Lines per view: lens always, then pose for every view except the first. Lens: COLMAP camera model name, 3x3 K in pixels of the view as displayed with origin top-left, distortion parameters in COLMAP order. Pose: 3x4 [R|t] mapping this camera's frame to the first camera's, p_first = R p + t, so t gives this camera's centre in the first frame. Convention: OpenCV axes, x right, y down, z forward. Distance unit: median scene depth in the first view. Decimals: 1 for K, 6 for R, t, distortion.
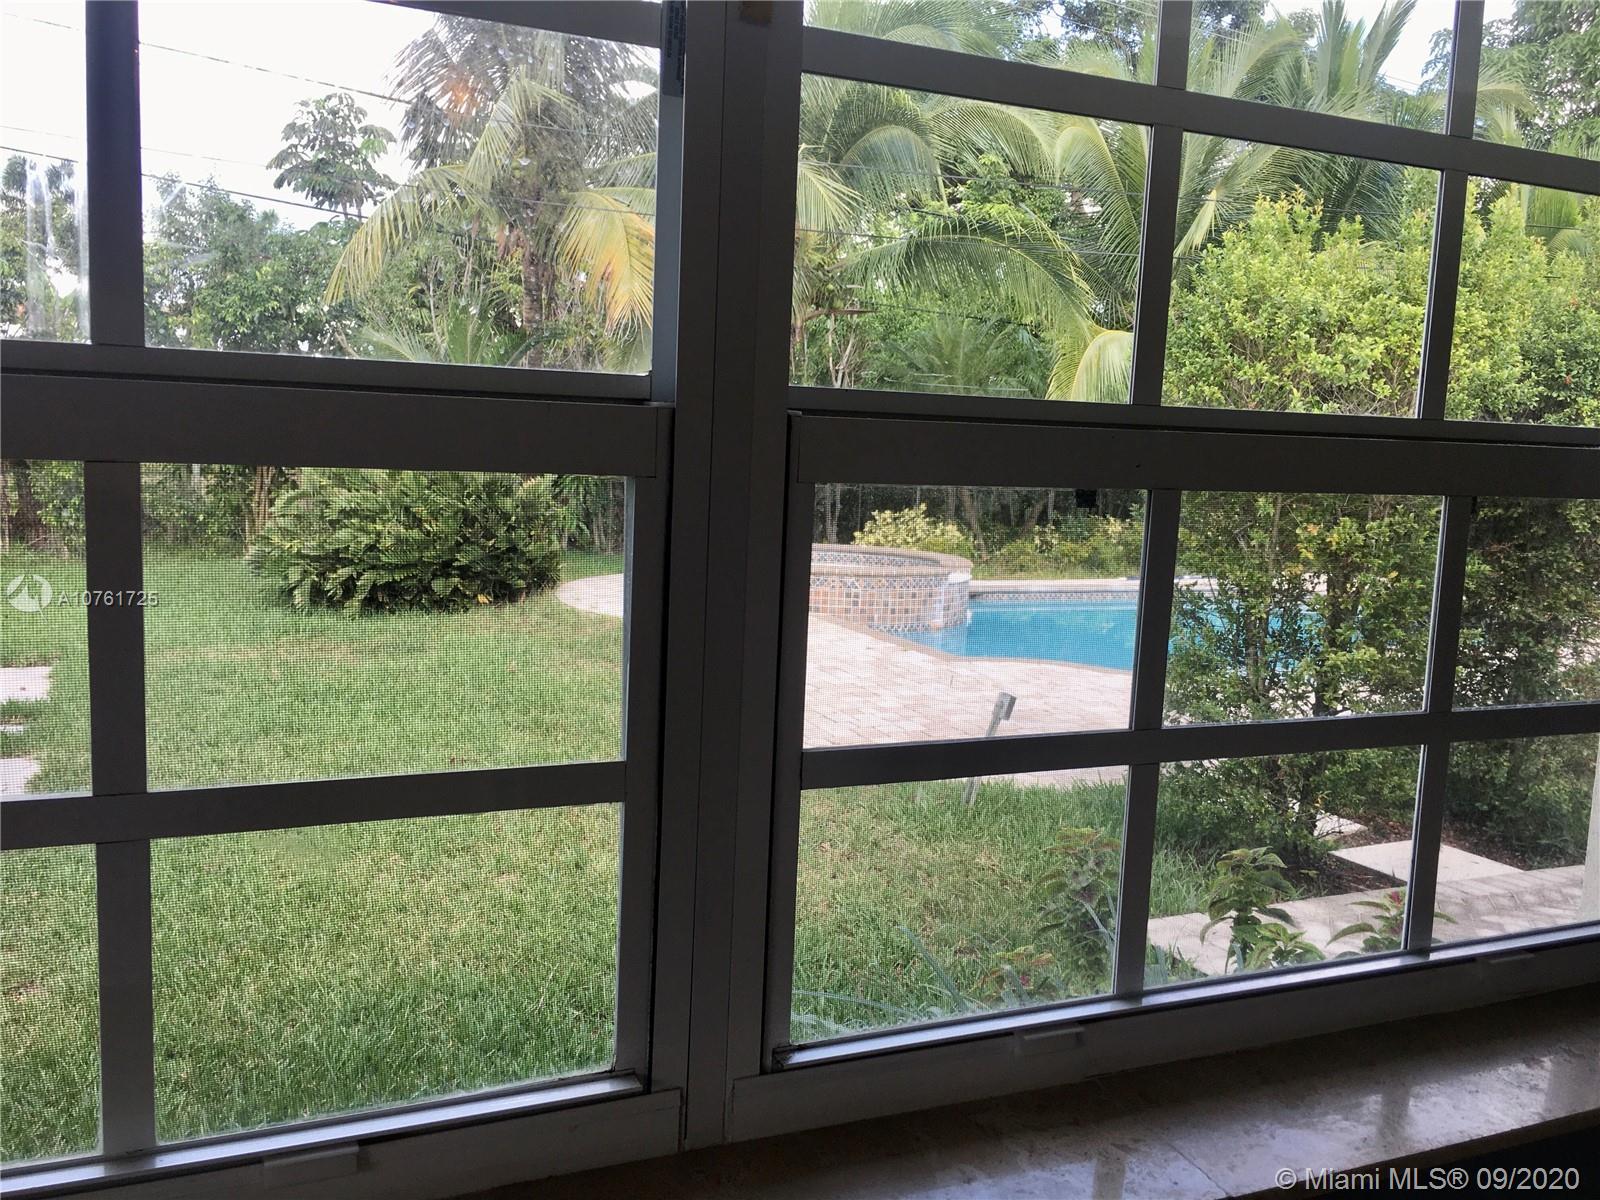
lens RADIAL K [[1364.6, 0, 793.0], [0, 1364.6, 594.5], [0, 0, 1]] dist [0.078853, -0.102050]
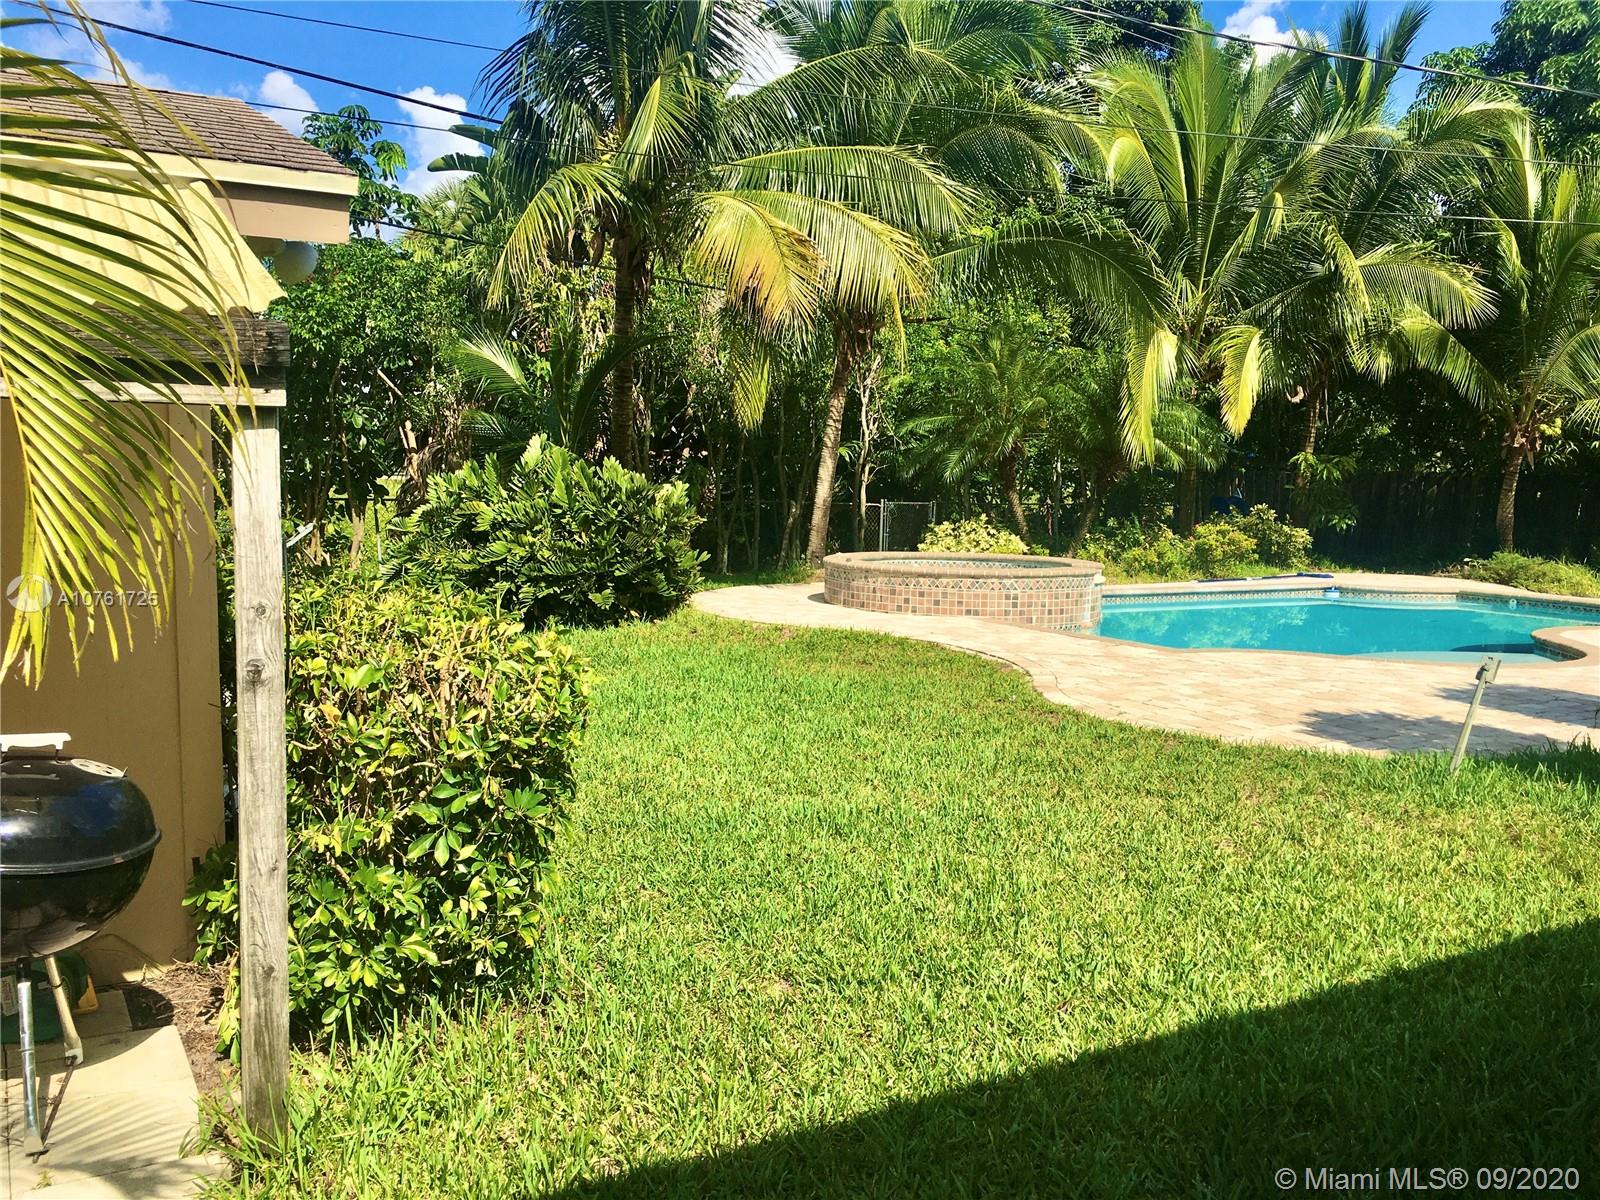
lens RADIAL K [[1364.6, 0, 793.0], [0, 1364.6, 594.5], [0, 0, 1]] dist [0.078853, -0.102050]
pose [[0.995791, -0.027331, 0.087484, -0.199356], [0.029455, 0.999300, -0.023082, 0.016930], [-0.086792, 0.025562, 0.995898, 0.032439]]
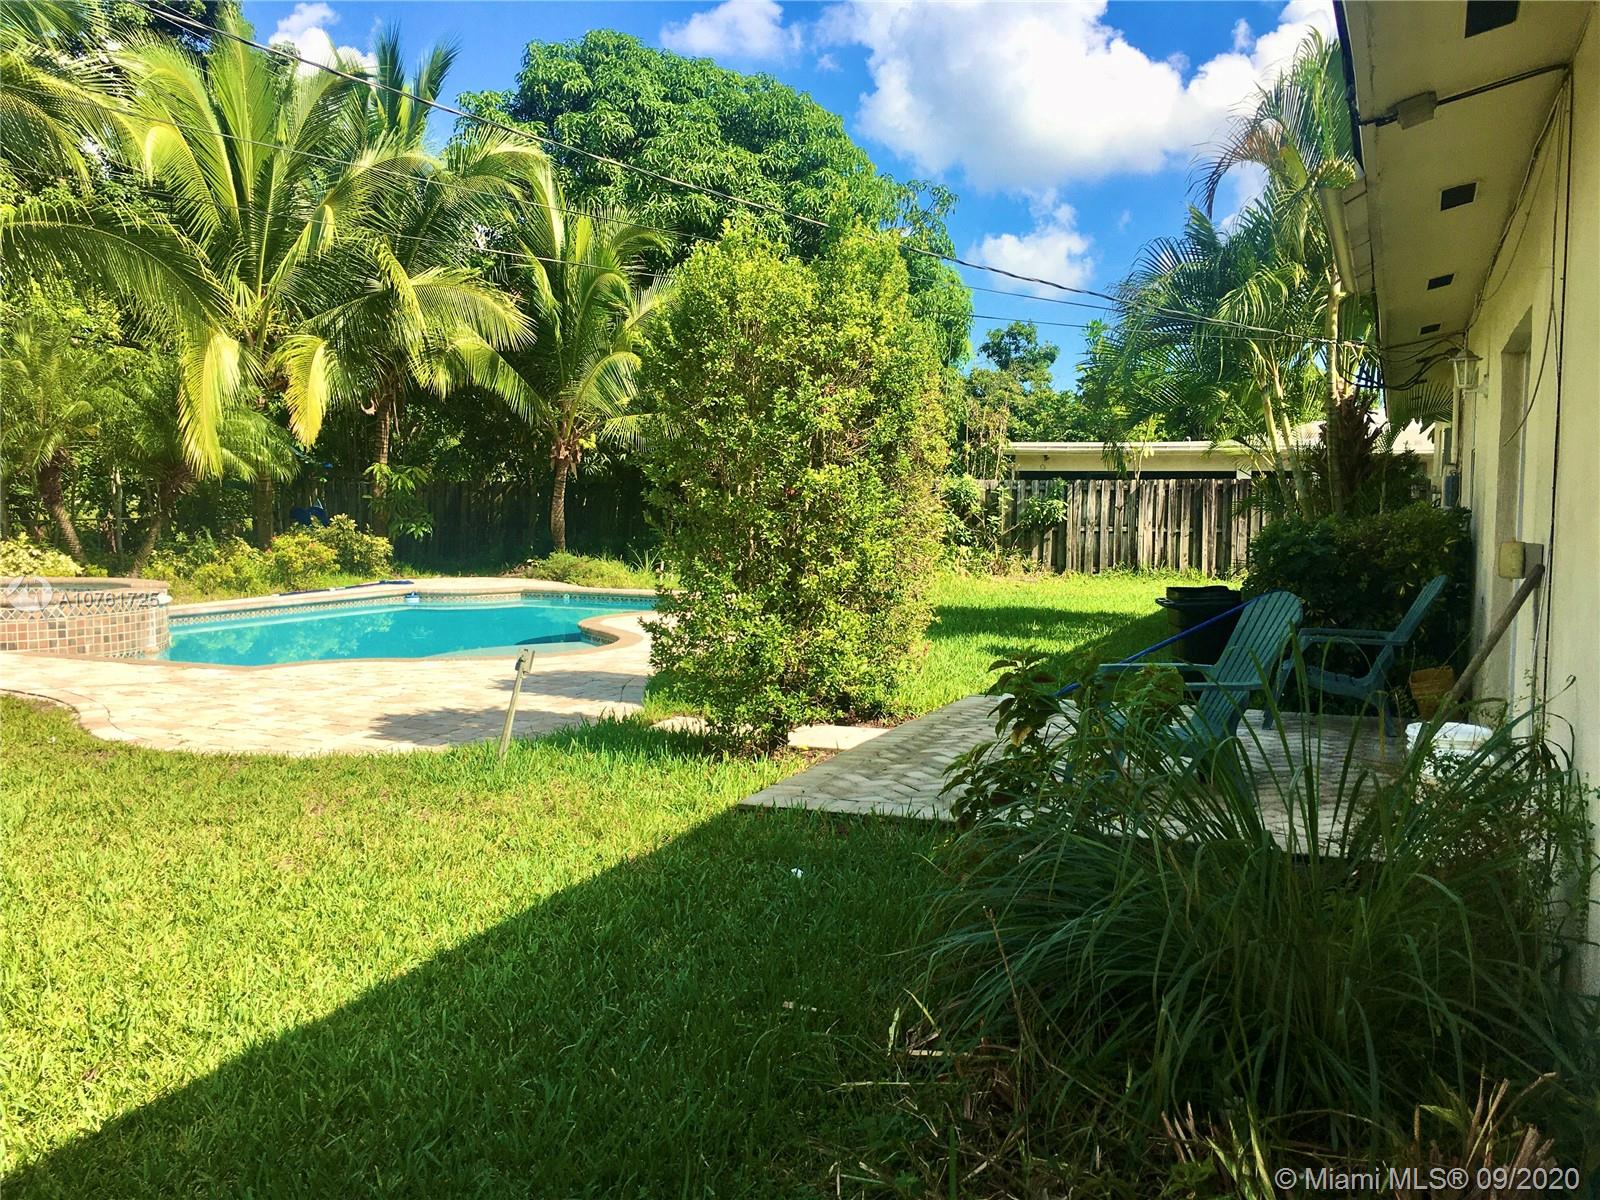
lens RADIAL K [[1364.6, 0, 793.0], [0, 1364.6, 594.5], [0, 0, 1]] dist [0.078853, -0.102050]
pose [[0.745699, -0.084640, 0.660885, -0.188222], [0.101591, 0.994744, 0.012768, 0.017455], [-0.658493, 0.057619, 0.750378, 0.026717]]
